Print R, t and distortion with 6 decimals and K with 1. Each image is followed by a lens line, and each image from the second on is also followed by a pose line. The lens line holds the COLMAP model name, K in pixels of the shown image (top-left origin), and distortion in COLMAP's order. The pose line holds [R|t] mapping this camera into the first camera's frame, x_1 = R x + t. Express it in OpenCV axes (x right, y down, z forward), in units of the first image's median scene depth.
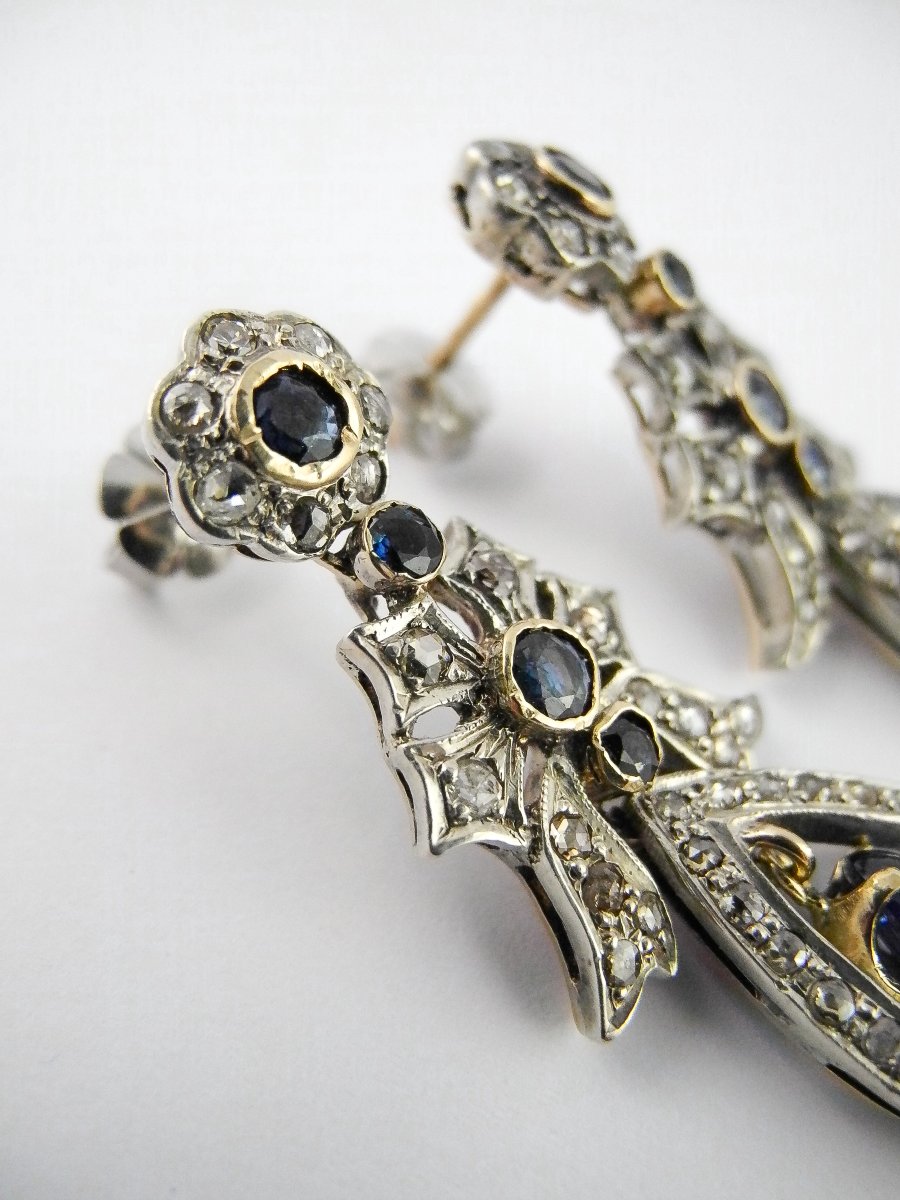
lens RADIAL K [[1035.8, 0, 450.0], [0, 1035.8, 600.0], [0, 0, 1]] dist [-0.169110, 0.138429]
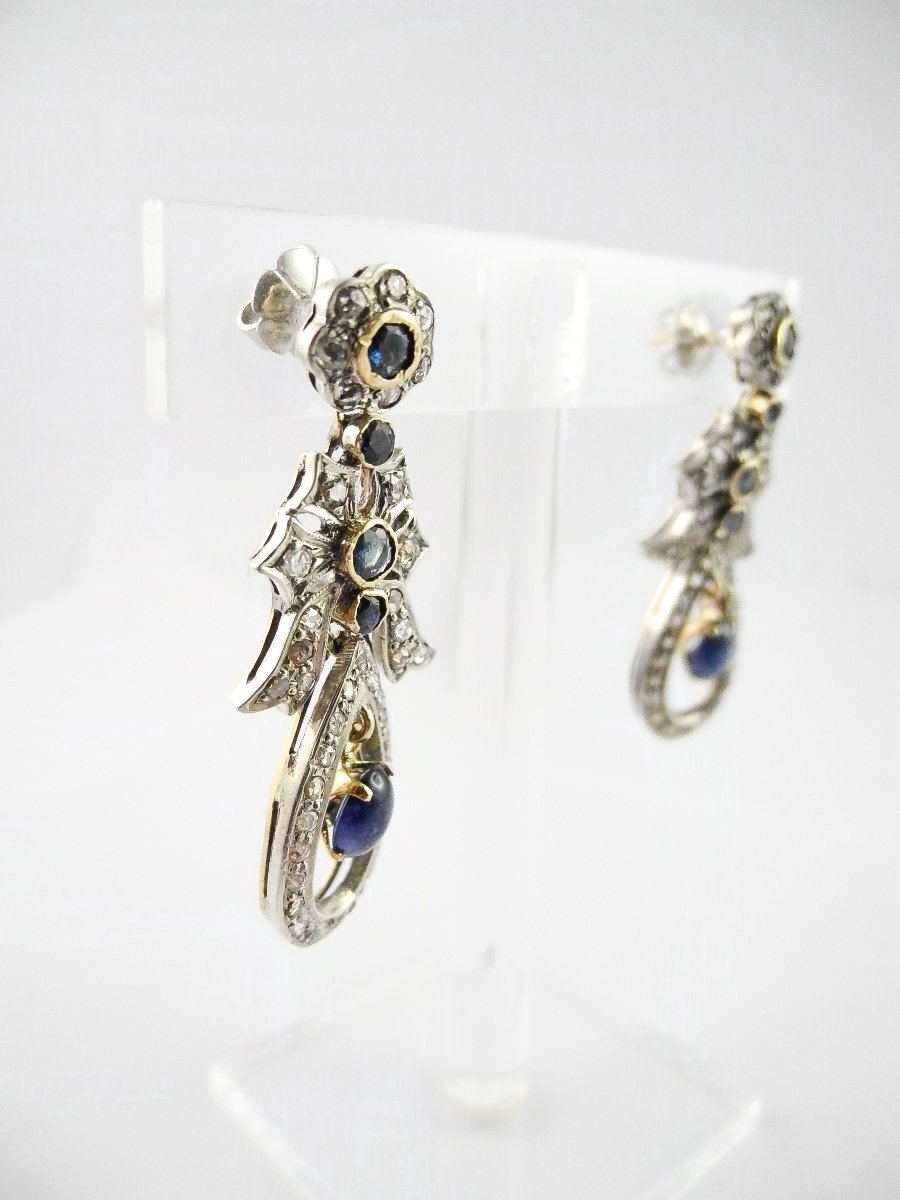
lens RADIAL K [[1035.8, 0, 450.0], [0, 1035.8, 600.0], [0, 0, 1]] dist [-0.169110, 0.138429]
pose [[0.630896, 0.740539, 0.231457, -0.170701], [-0.763641, 0.645431, 0.016466, -0.006805], [-0.137196, -0.187138, 0.972706, -0.772930]]
